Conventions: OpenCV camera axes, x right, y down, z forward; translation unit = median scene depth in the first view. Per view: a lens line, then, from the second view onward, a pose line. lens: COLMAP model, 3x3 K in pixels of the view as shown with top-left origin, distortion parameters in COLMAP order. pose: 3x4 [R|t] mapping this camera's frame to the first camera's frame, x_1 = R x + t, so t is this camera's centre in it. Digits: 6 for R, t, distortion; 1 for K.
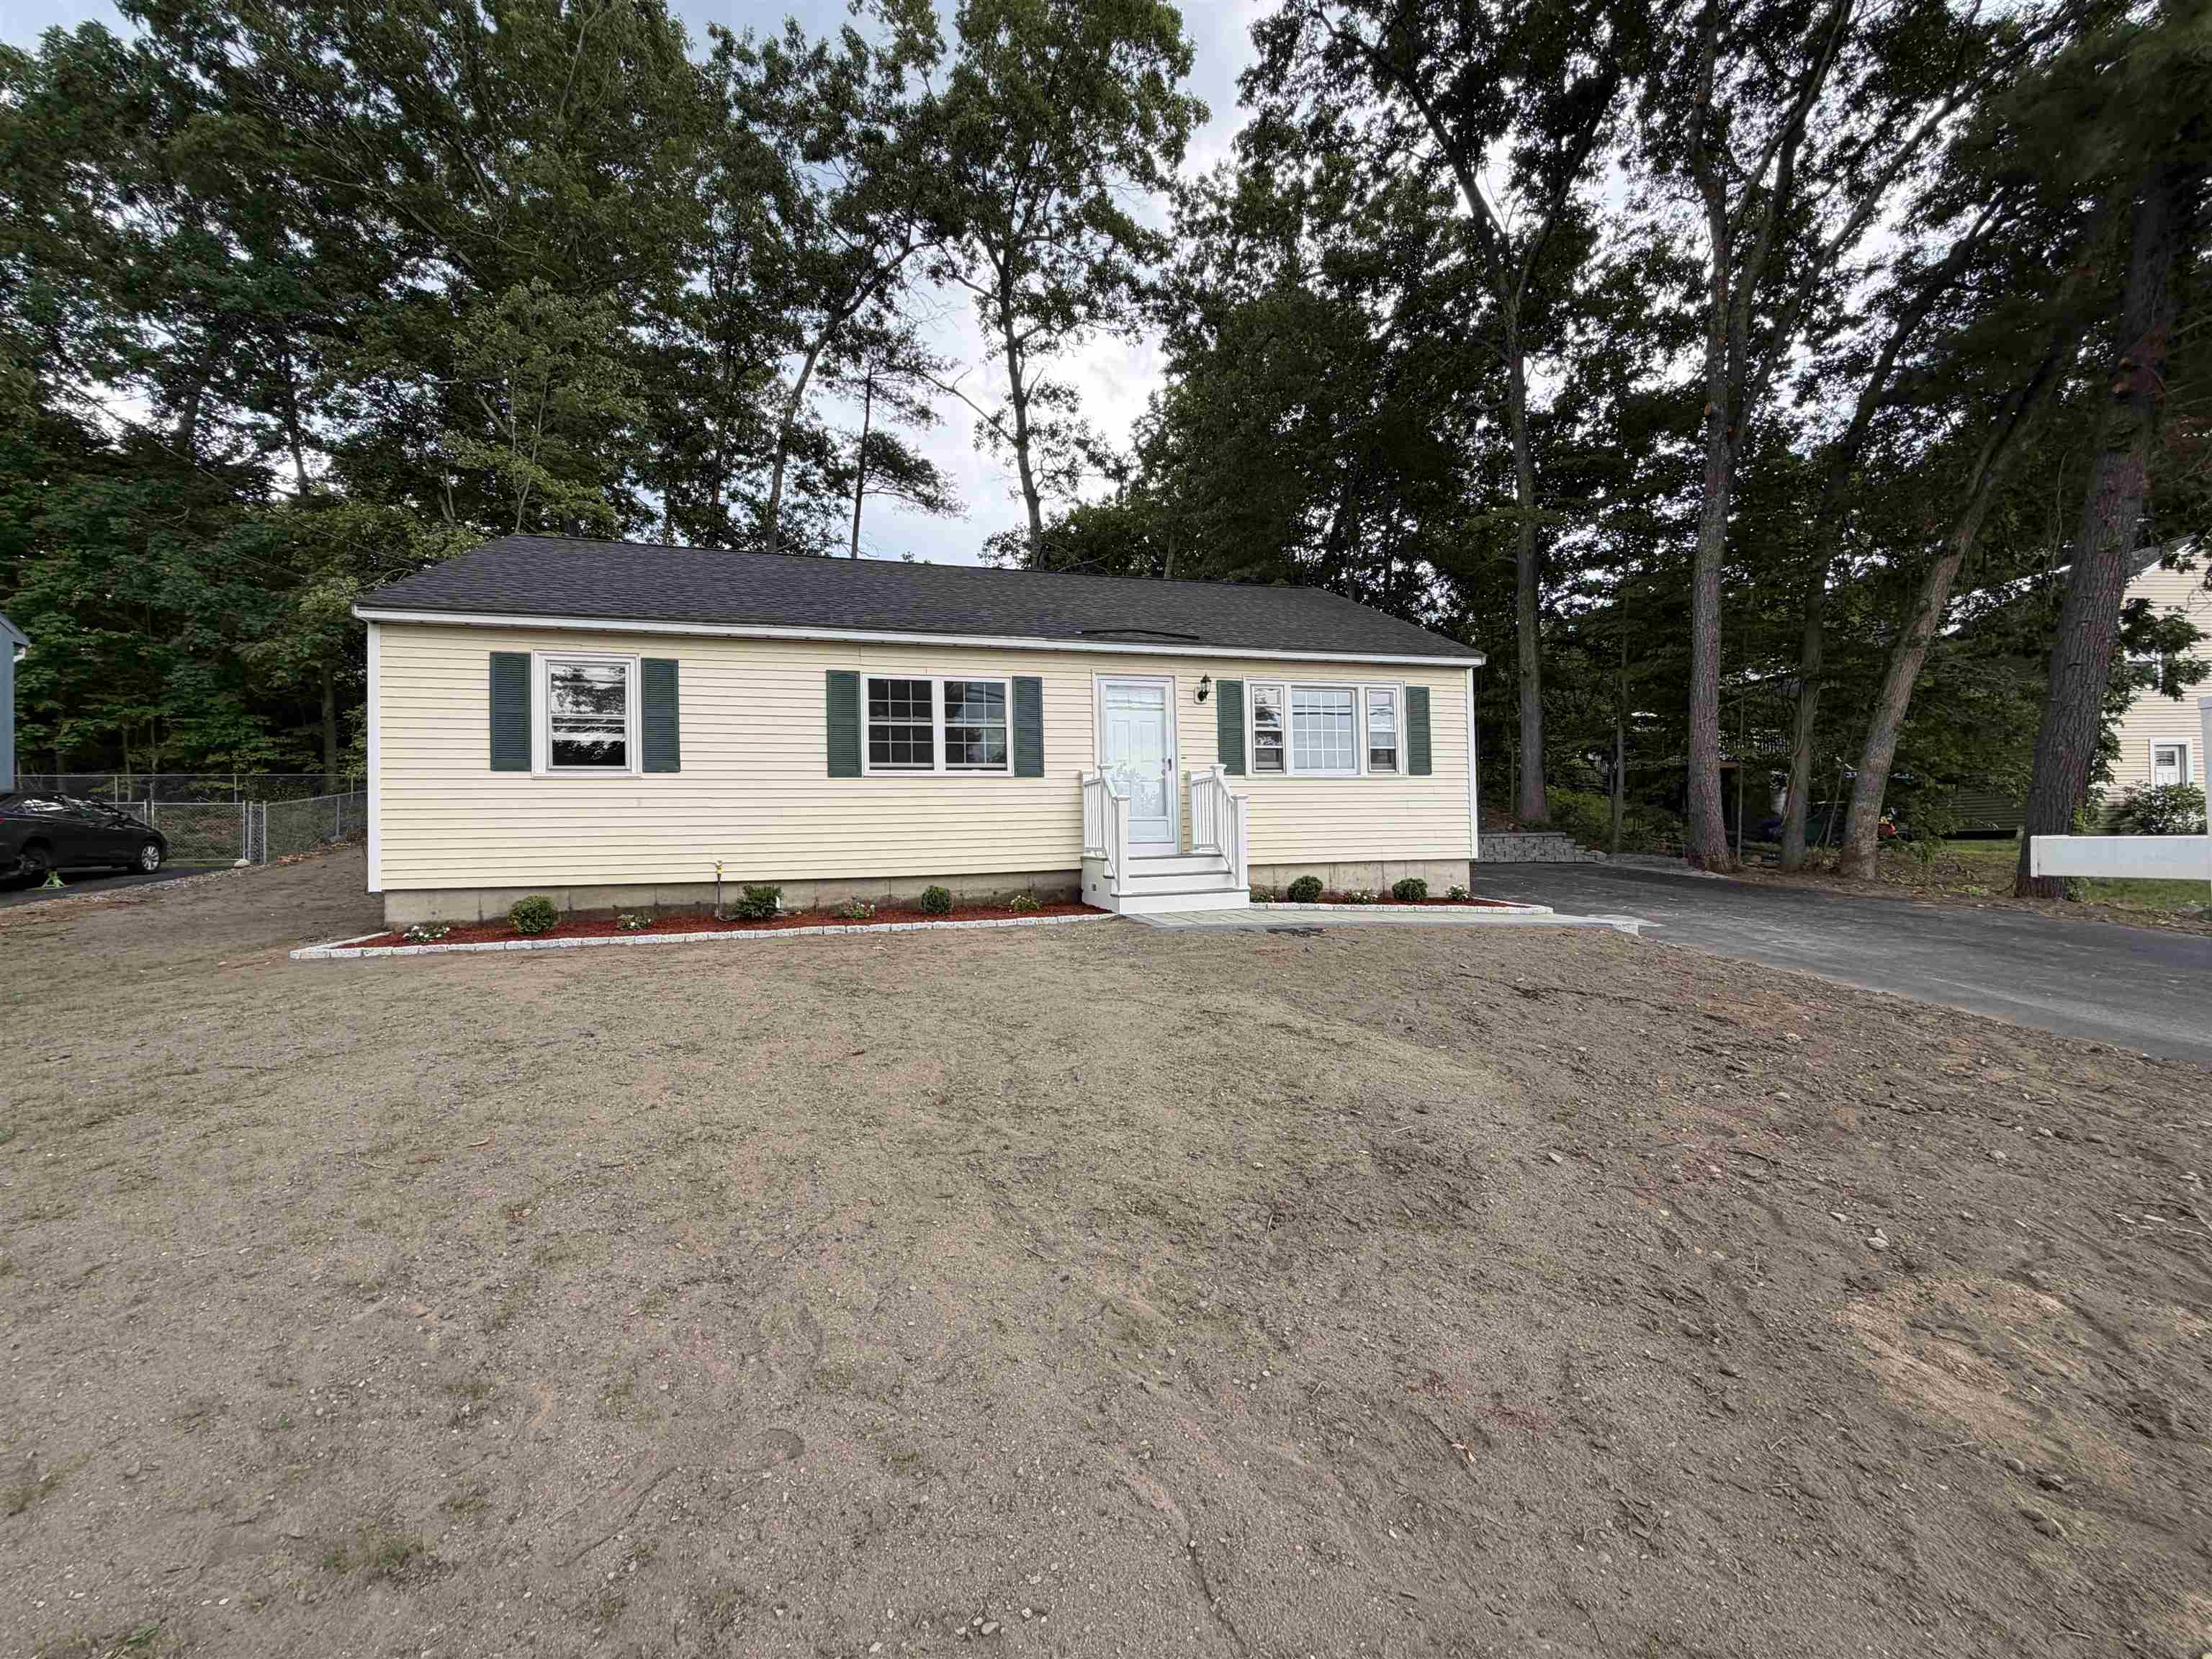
lens RADIAL K [[884.6, 0, 1098.8], [0, 884.6, 828.7], [0, 0, 1]] dist [0.002857, 0.000446]
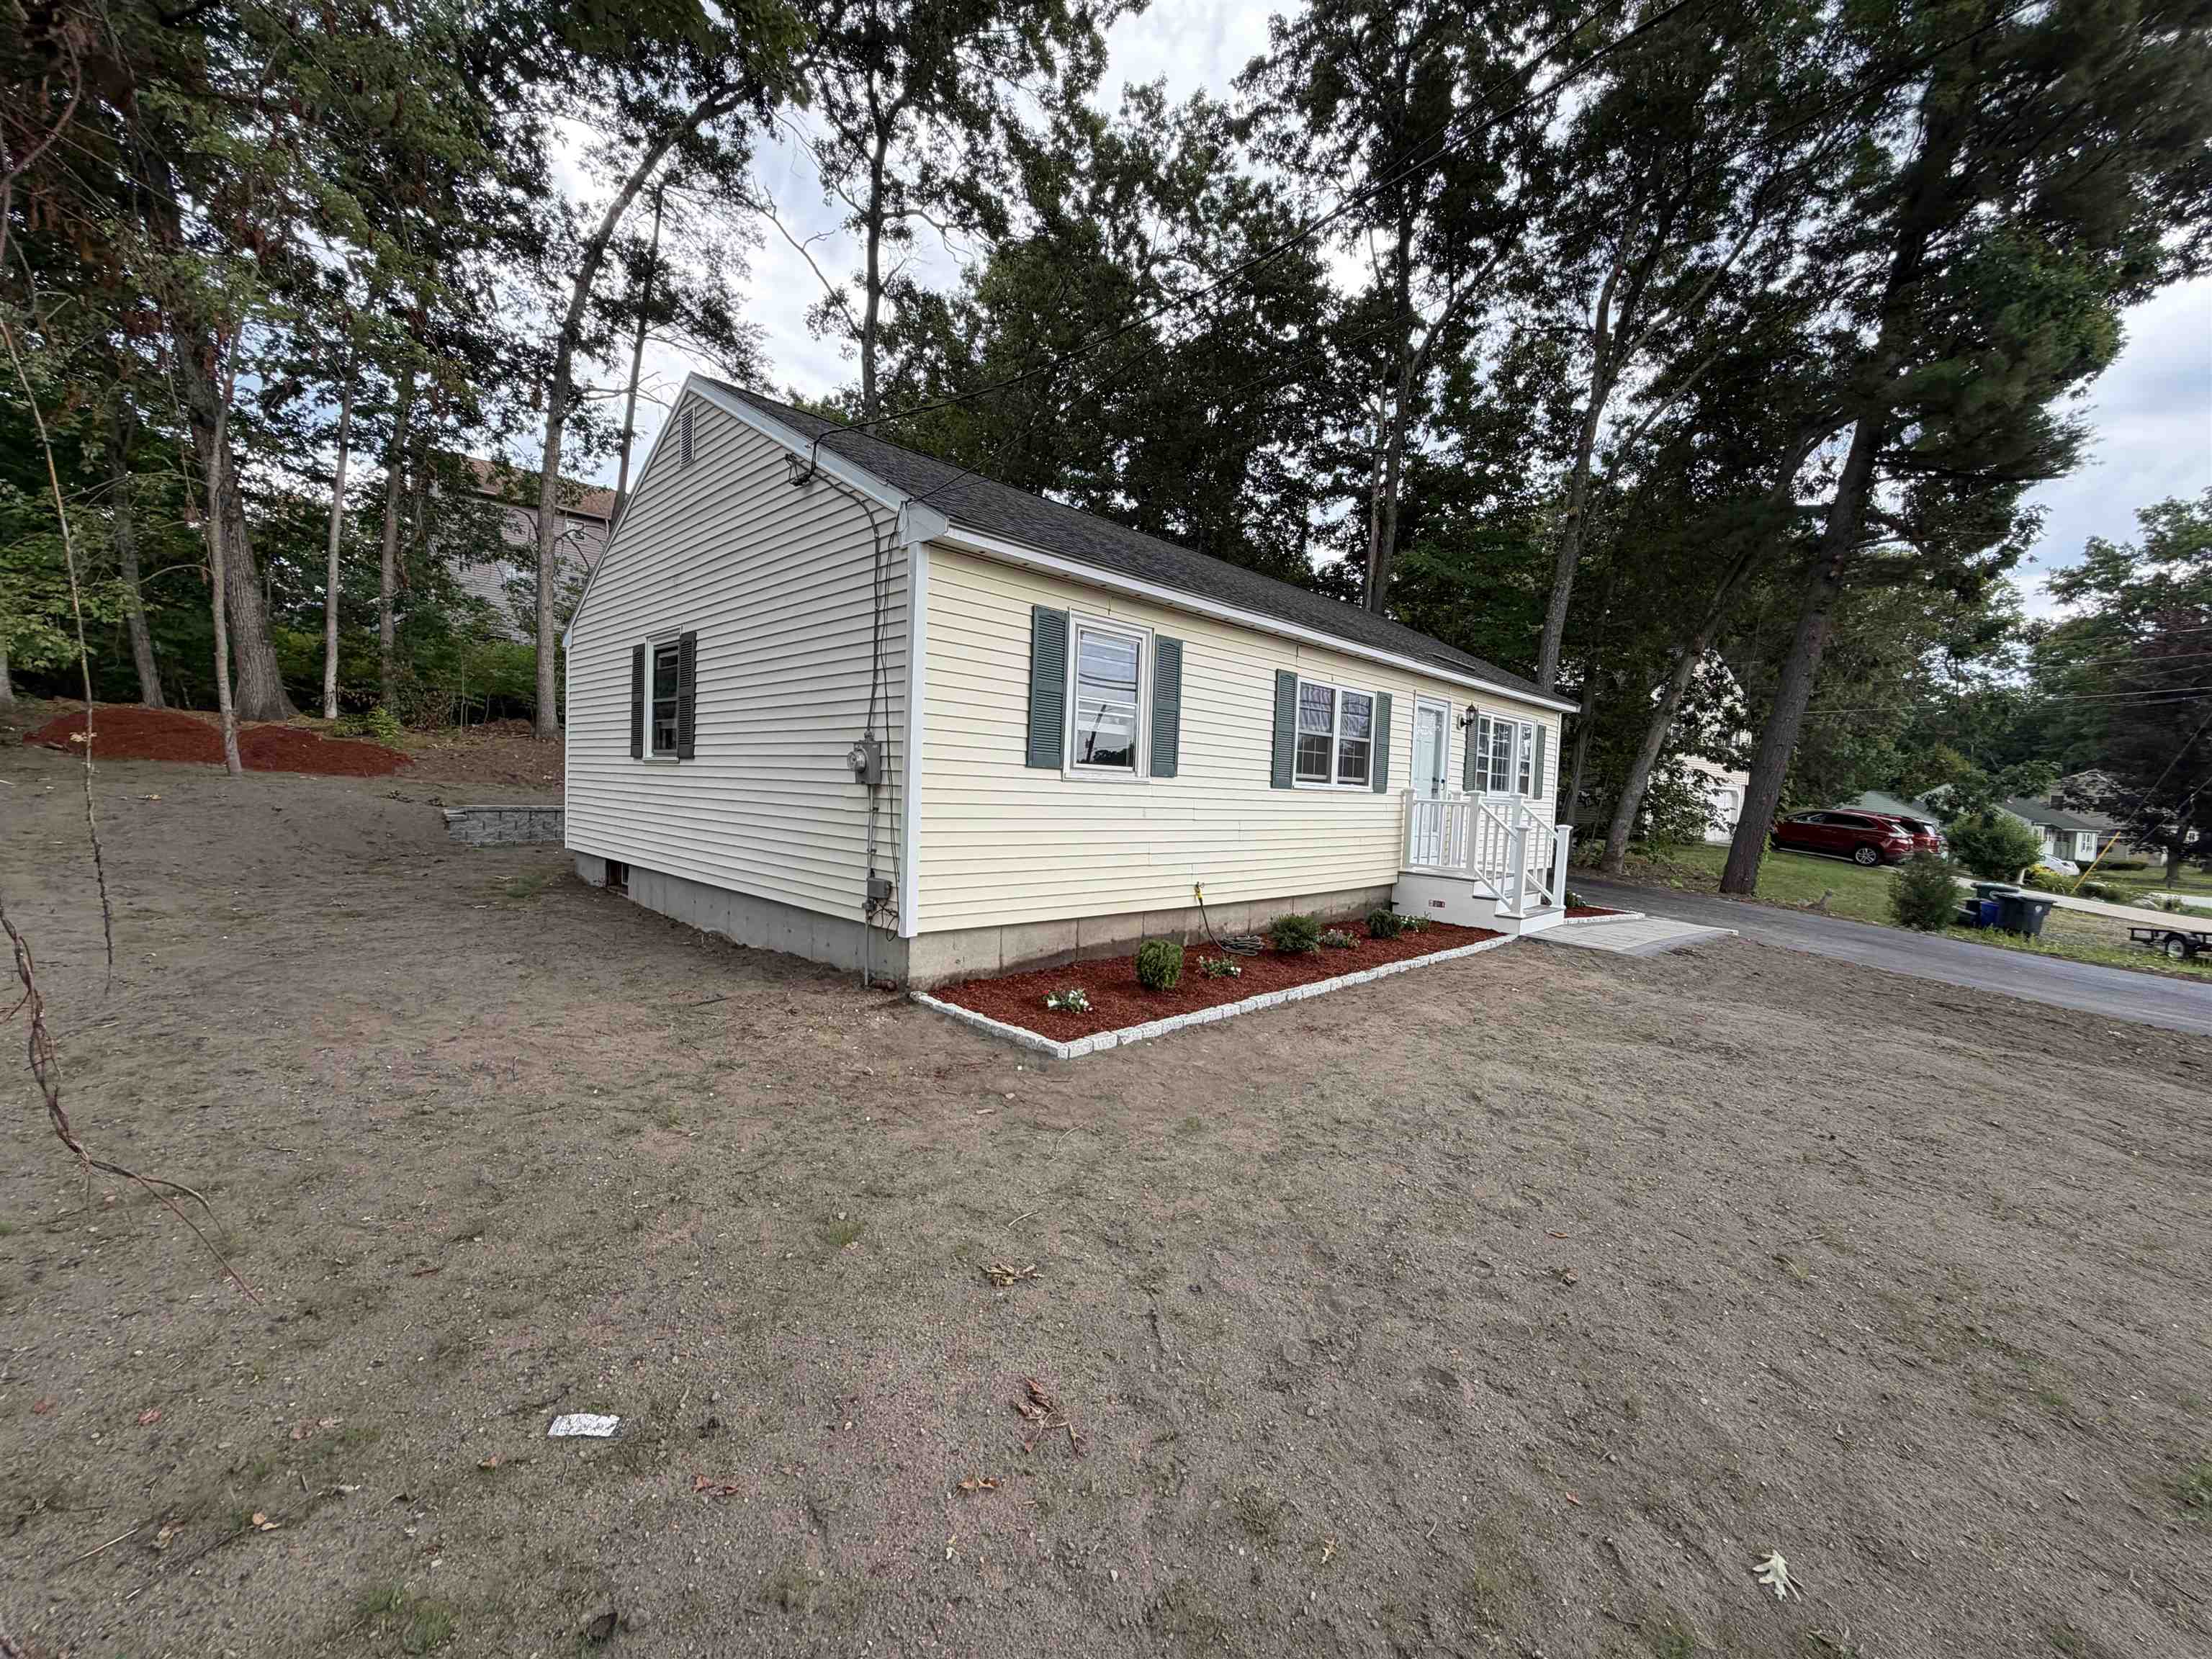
lens RADIAL K [[881.2, 0, 1118.2], [0, 881.2, 841.5], [0, 0, 1]] dist [0.000145, 0.000113]
pose [[0.865279, 0.024158, 0.500708, -0.653075], [-0.063650, 0.996049, 0.061936, -0.036066], [-0.497233, -0.085462, 0.863398, 0.211355]]
